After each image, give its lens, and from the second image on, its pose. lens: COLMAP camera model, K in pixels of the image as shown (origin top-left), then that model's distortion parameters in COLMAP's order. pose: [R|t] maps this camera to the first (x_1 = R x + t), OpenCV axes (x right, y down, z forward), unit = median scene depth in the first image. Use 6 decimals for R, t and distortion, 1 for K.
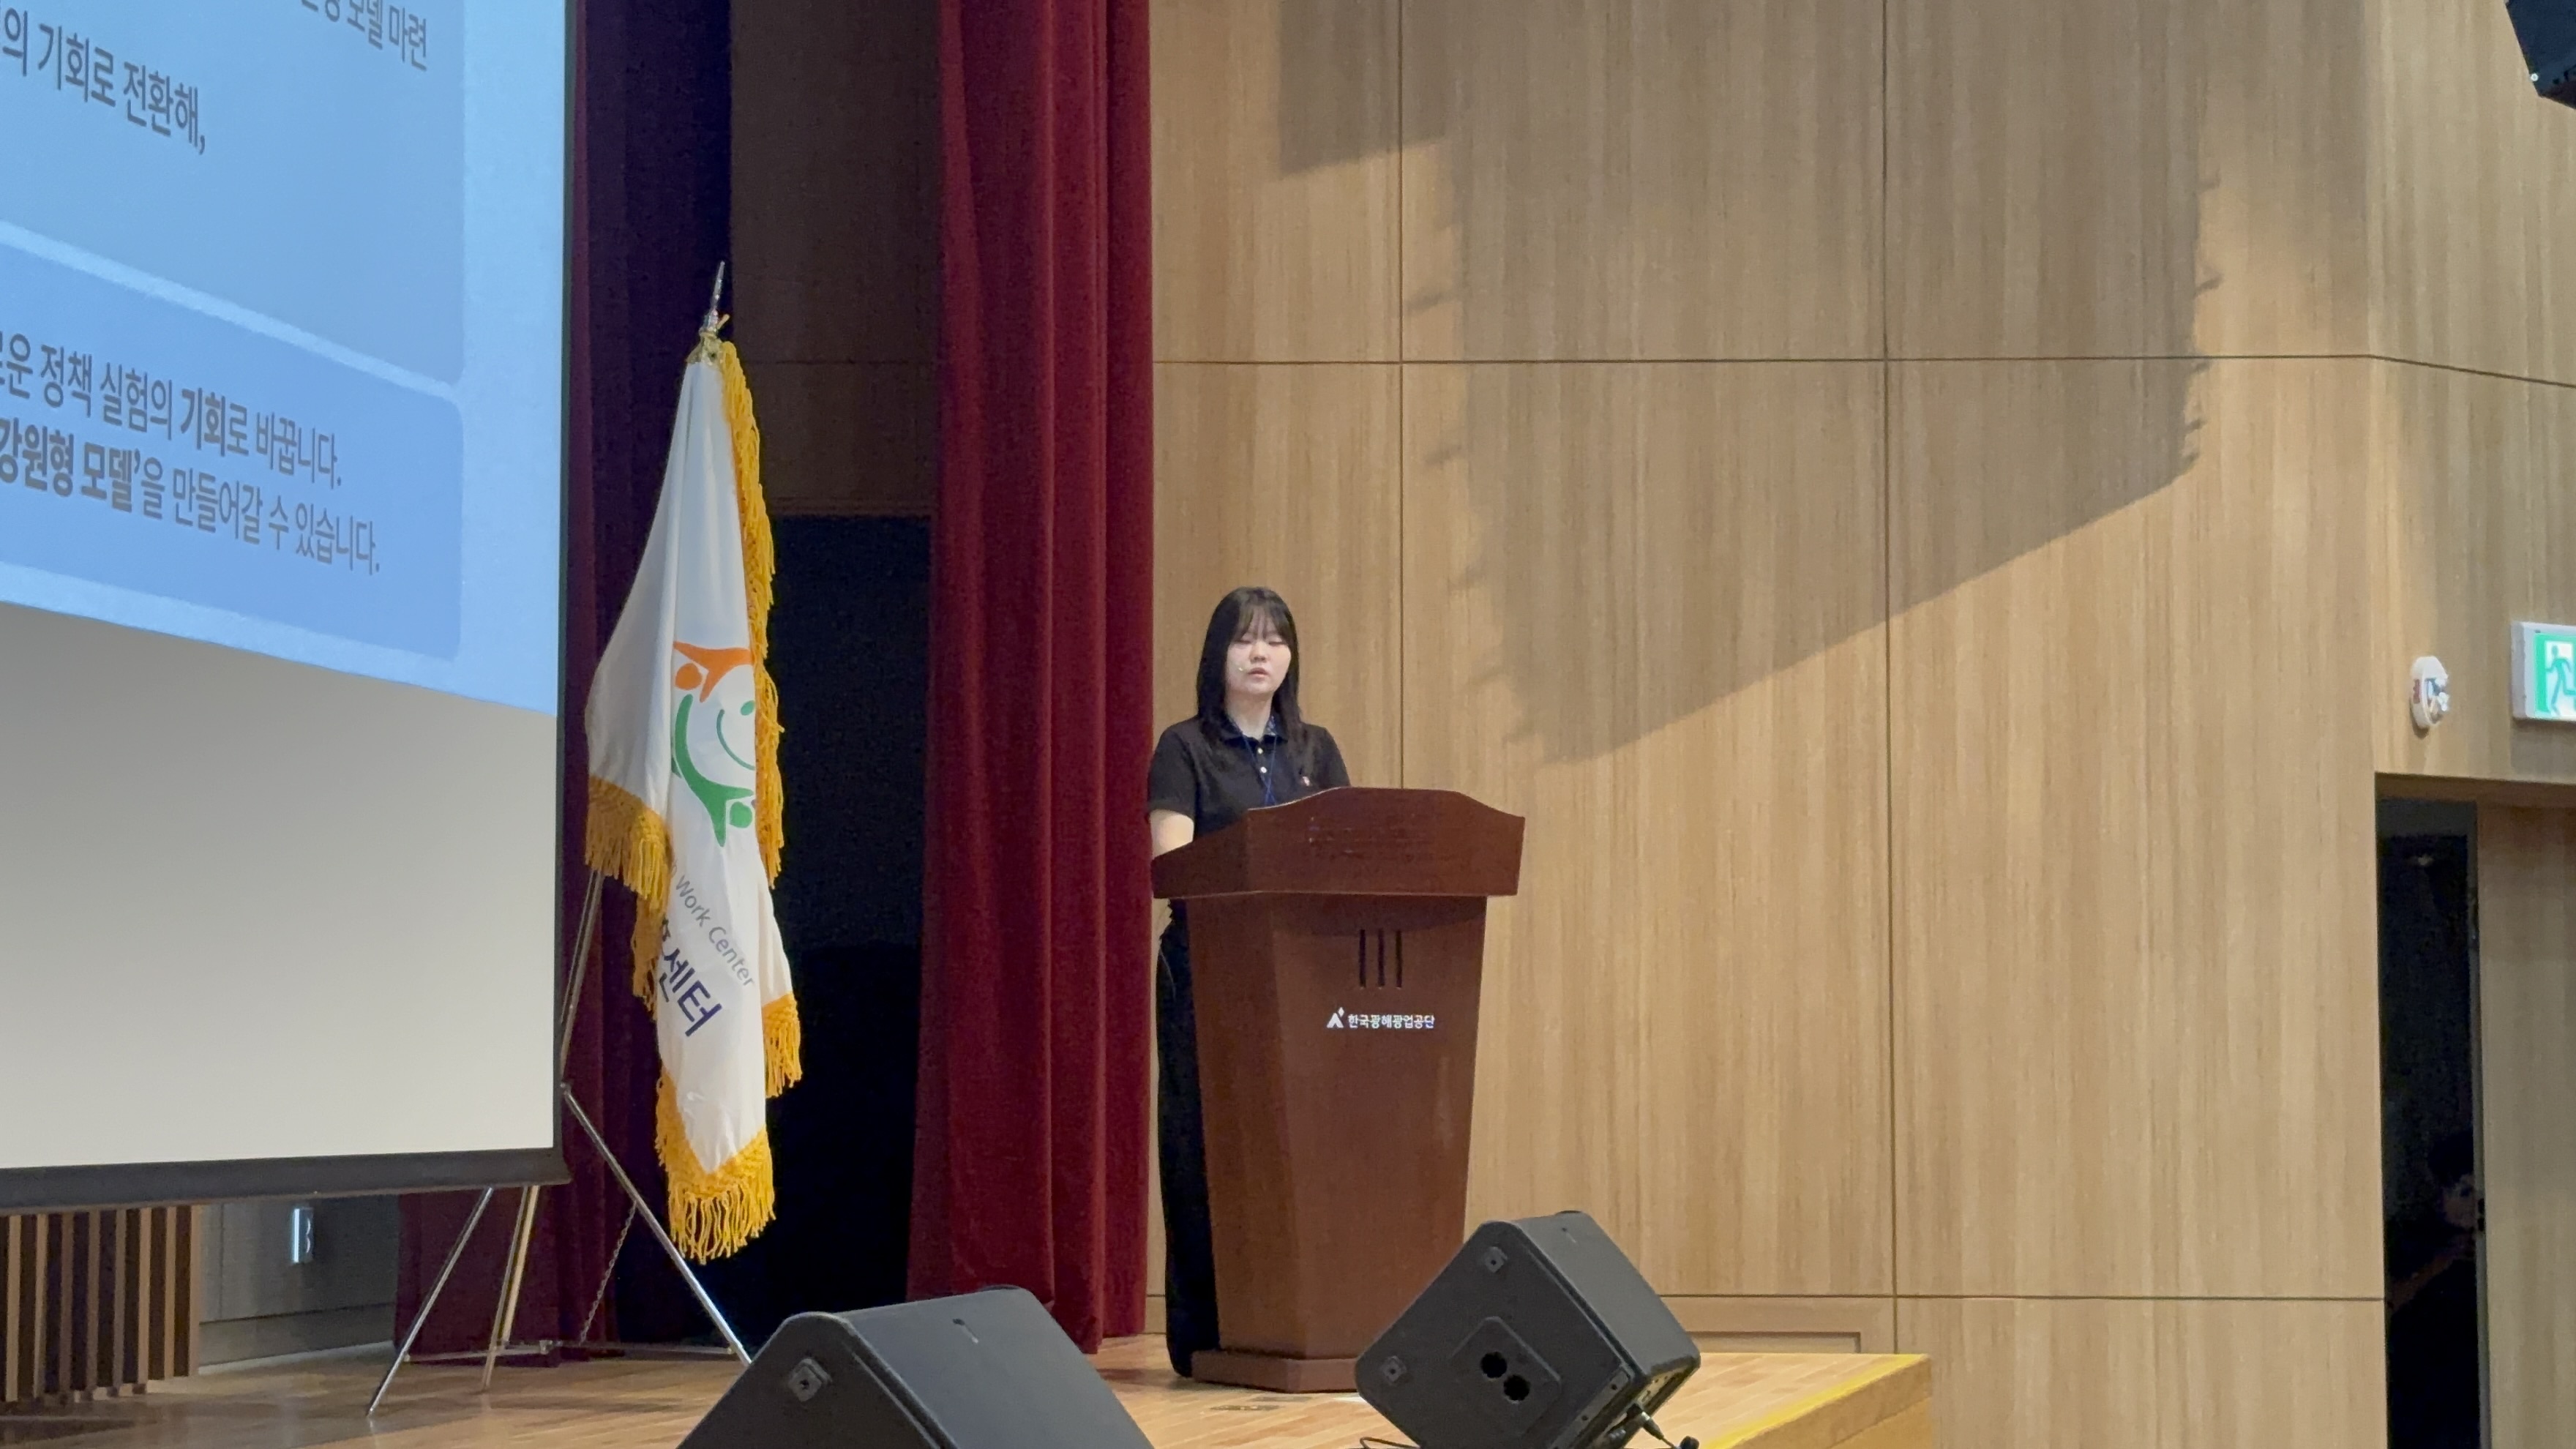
lens RADIAL K [[4986.9, 0, 1300.5], [0, 4986.9, 733.2], [0, 0, 1]] dist [0.106849, 0.000000]
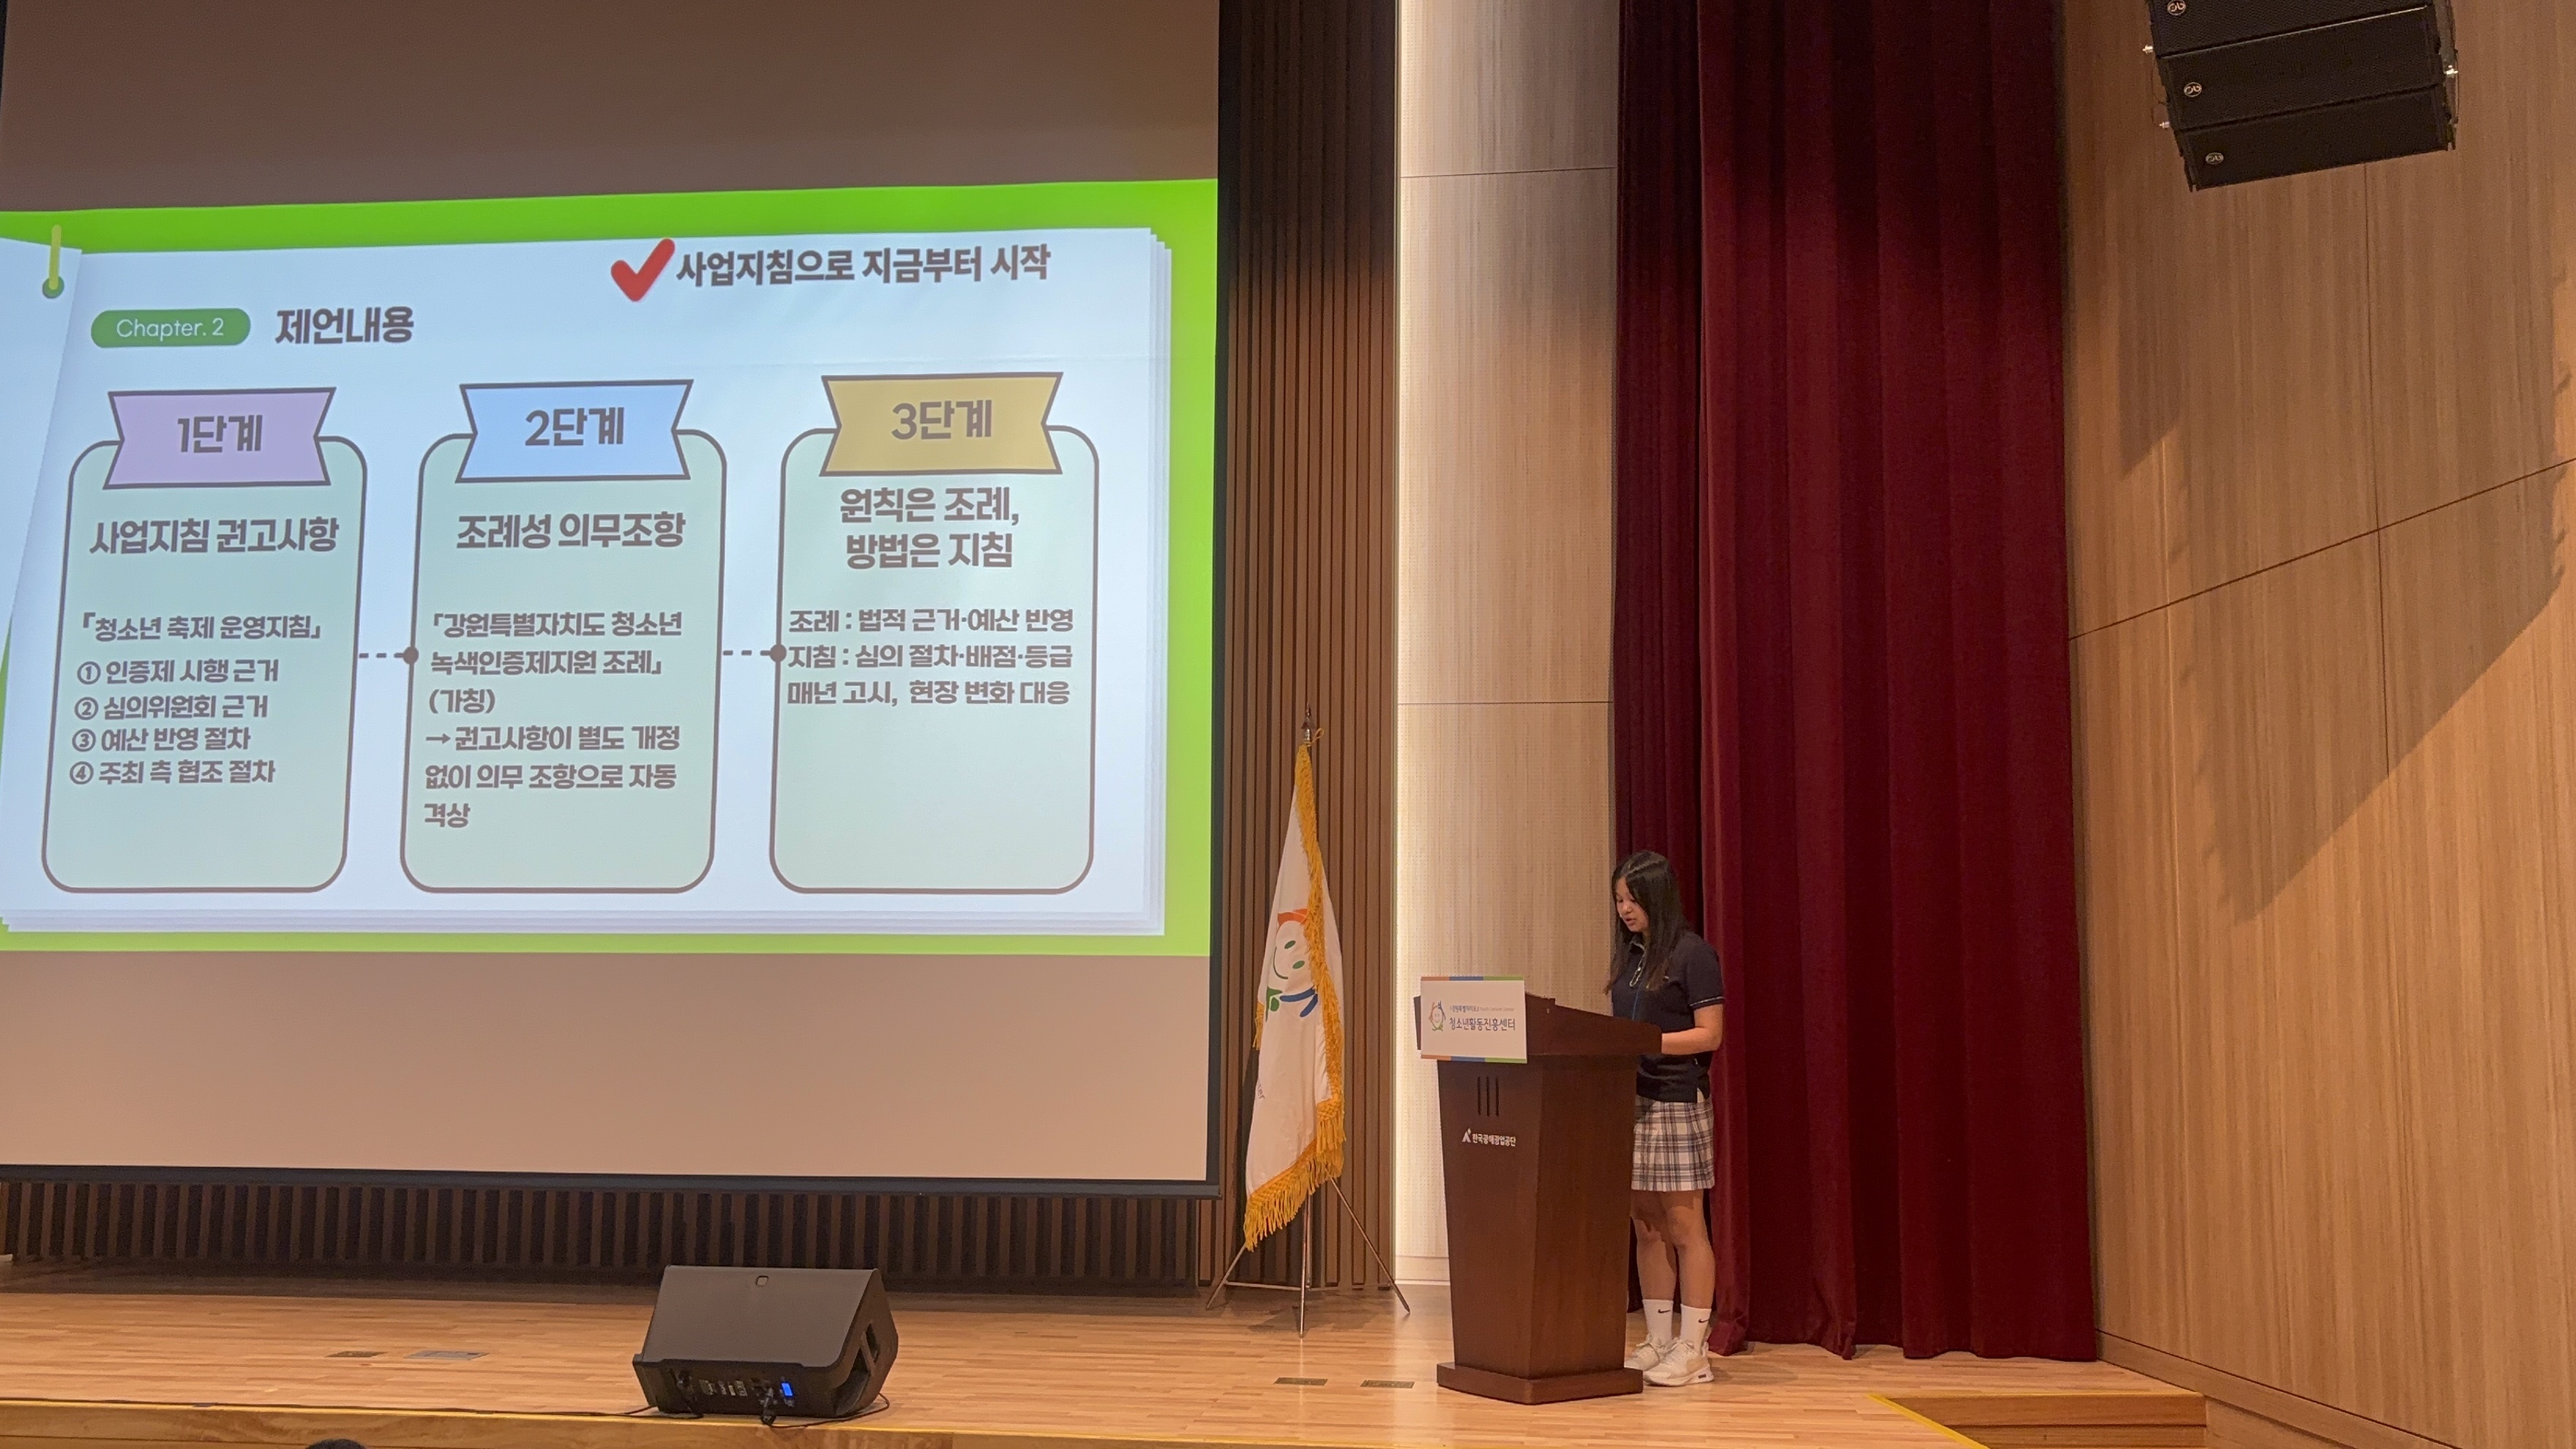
lens RADIAL K [[2377.1, 0, 1267.0], [0, 2377.1, 728.6], [0, 0, 1]] dist [0.021581, 0.000000]
pose [[0.085584, -0.109162, -0.990333, 0.712224], [0.062317, 0.992620, -0.104029, 0.005954], [0.994380, -0.052811, 0.091755, 0.860424]]
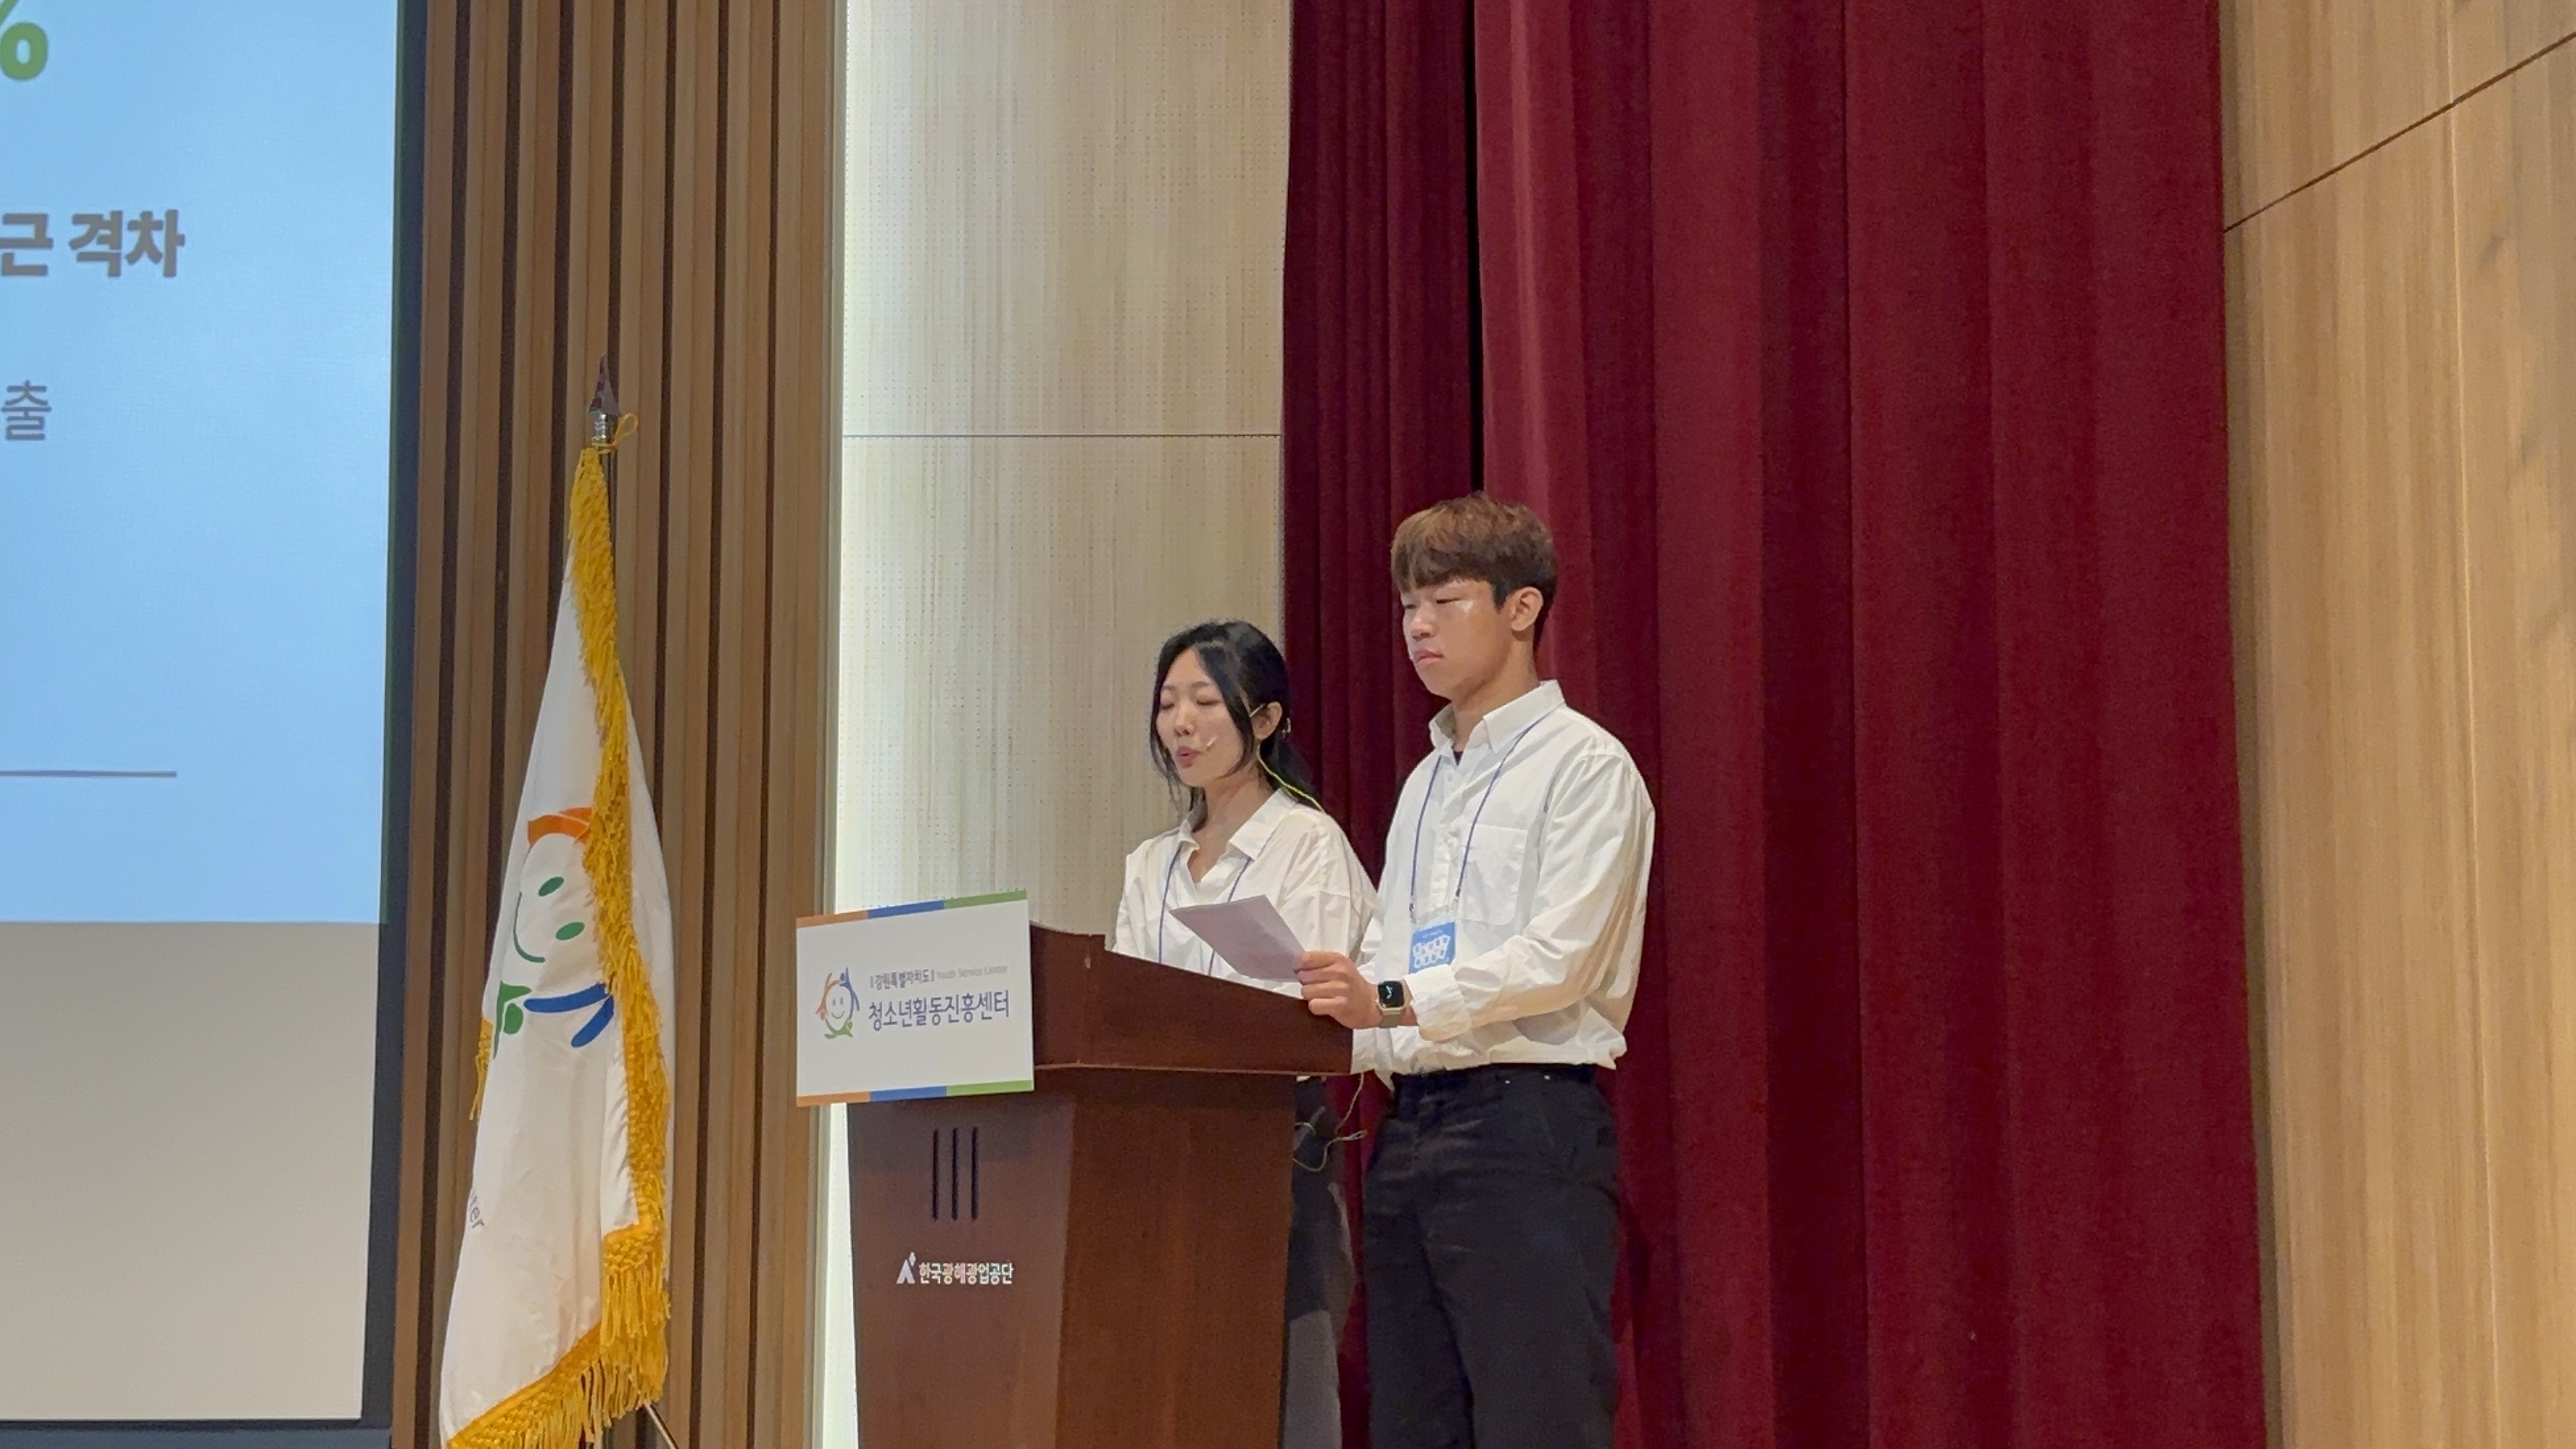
lens RADIAL K [[4036.5, 0, 1308.4], [0, 4036.5, 733.5], [0, 0, 1]] dist [0.079637, 0.000000]
pose [[0.212170, -0.119872, -0.969853, 0.528637], [0.070053, 0.991761, -0.107254, 0.046999], [0.974719, -0.045185, 0.218819, 0.917617]]
